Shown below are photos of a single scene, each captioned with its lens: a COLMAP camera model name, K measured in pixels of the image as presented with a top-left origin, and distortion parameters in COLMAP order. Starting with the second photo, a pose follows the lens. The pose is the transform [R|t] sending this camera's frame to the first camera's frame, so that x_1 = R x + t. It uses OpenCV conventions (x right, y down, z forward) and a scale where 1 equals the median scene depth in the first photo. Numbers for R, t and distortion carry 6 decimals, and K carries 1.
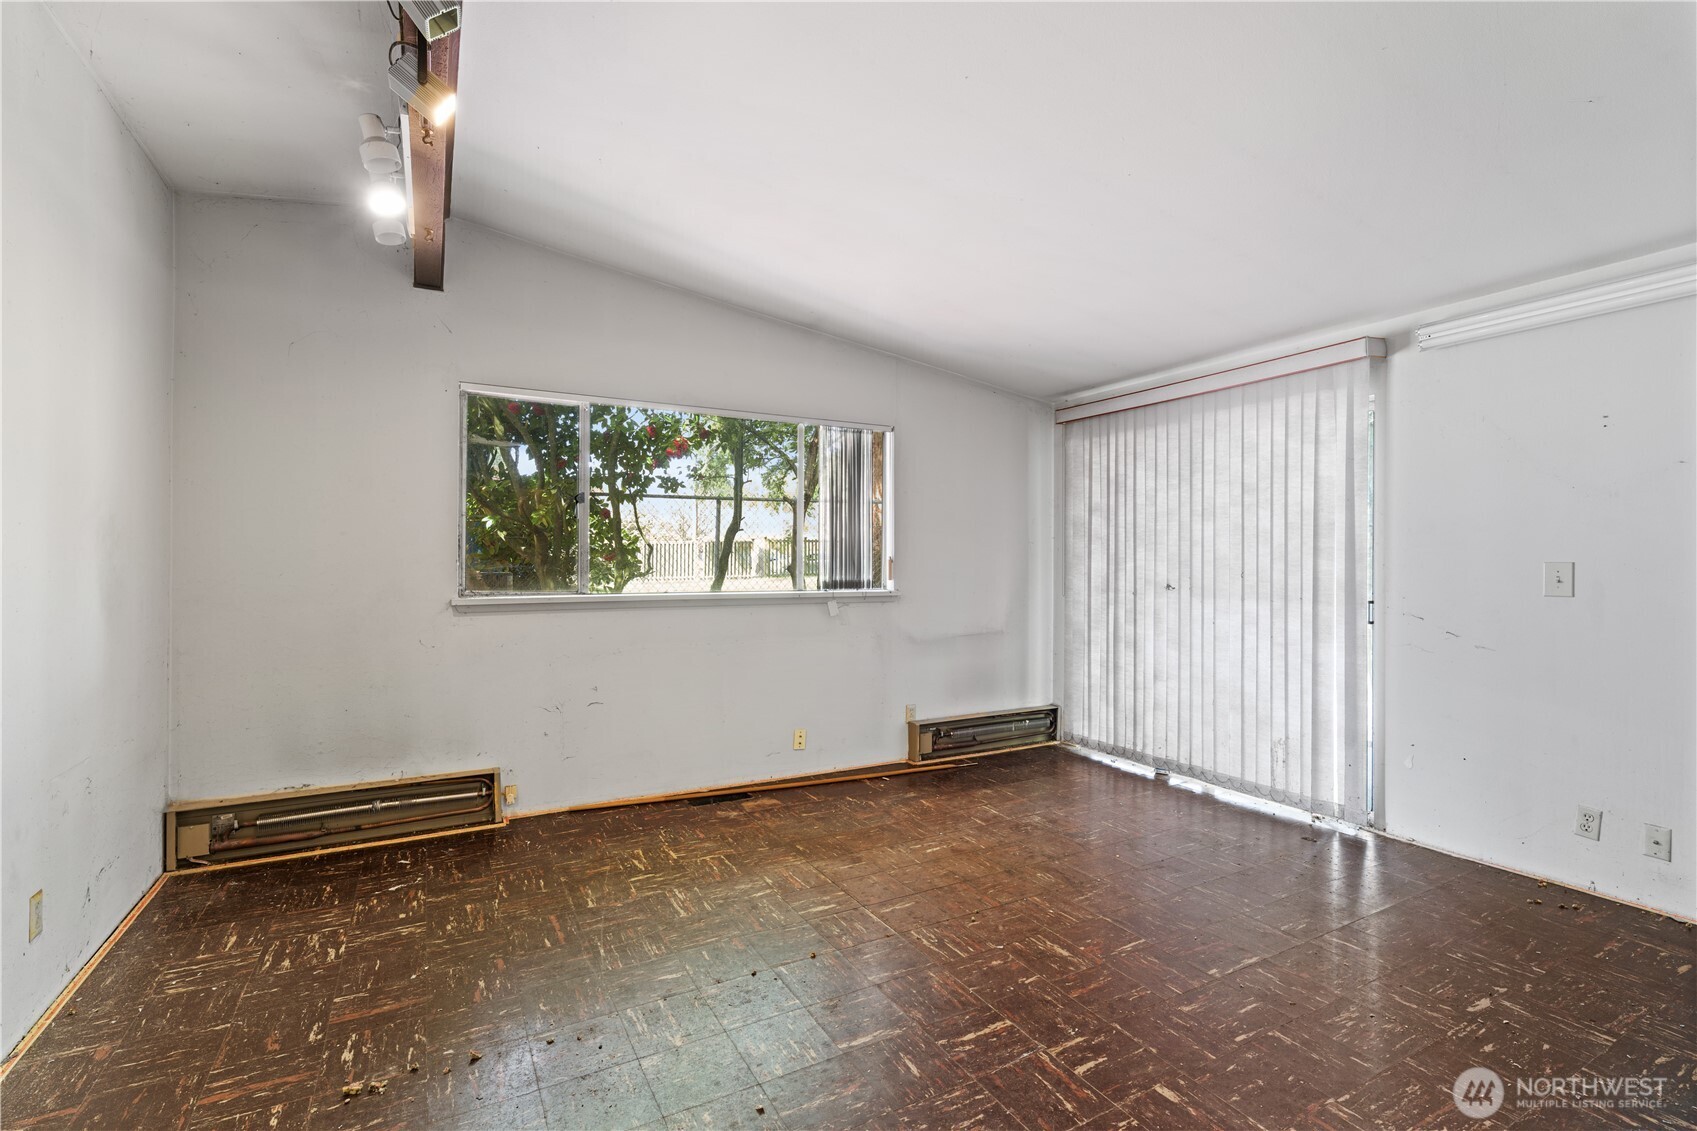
lens RADIAL K [[763.3, 0, 857.0], [0, 763.3, 559.6], [0, 0, 1]] dist [-0.013596, 0.003928]
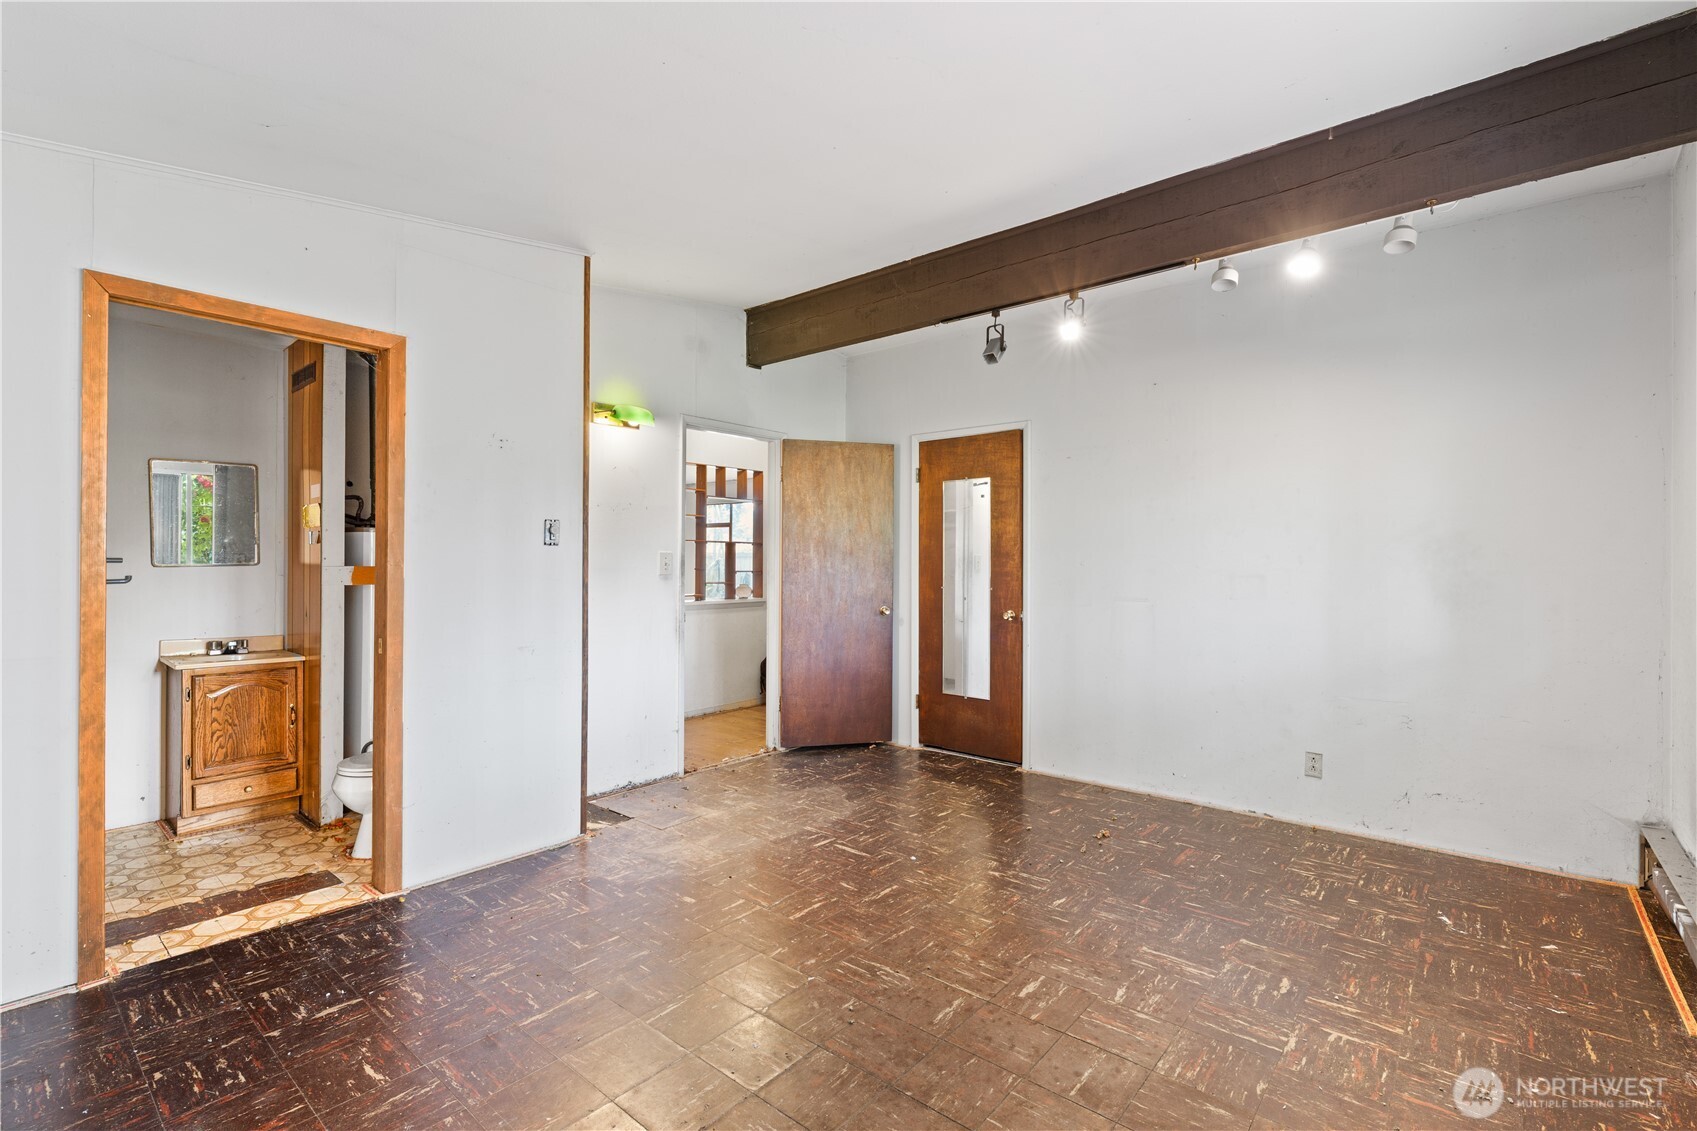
lens RADIAL K [[763.3, 0, 847.4], [0, 763.3, 565.6], [0, 0, 1]] dist [-0.013596, 0.003928]
pose [[-0.939235, -0.004444, -0.343247, 0.287255], [-0.004537, 0.999990, -0.000532, 0.001684], [0.343245, 0.001057, -0.939245, 1.158900]]
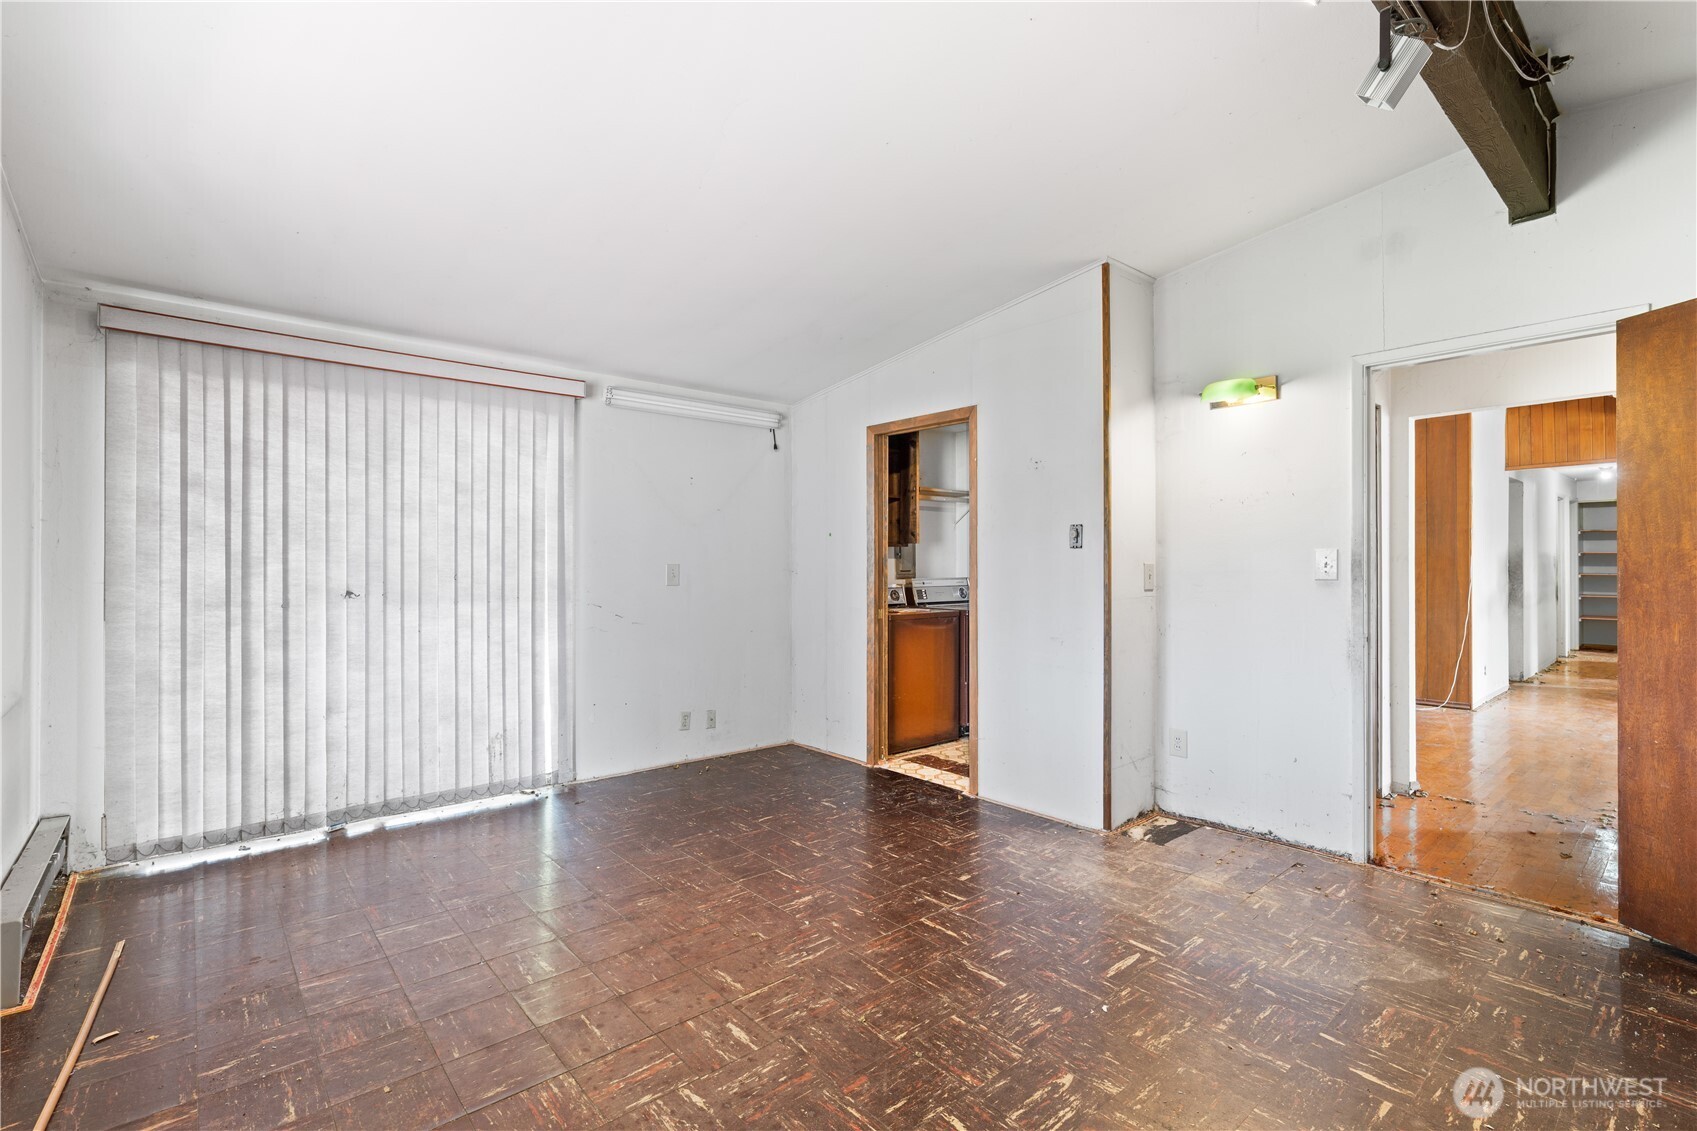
lens RADIAL K [[763.3, 0, 843.3], [0, 763.3, 565.0], [0, 0, 1]] dist [-0.013596, 0.003928]
pose [[-0.195375, -0.002739, 0.980725, -0.537422], [-0.004998, 0.999986, 0.001797, 0.000597], [-0.980716, -0.004551, -0.195386, 0.712234]]
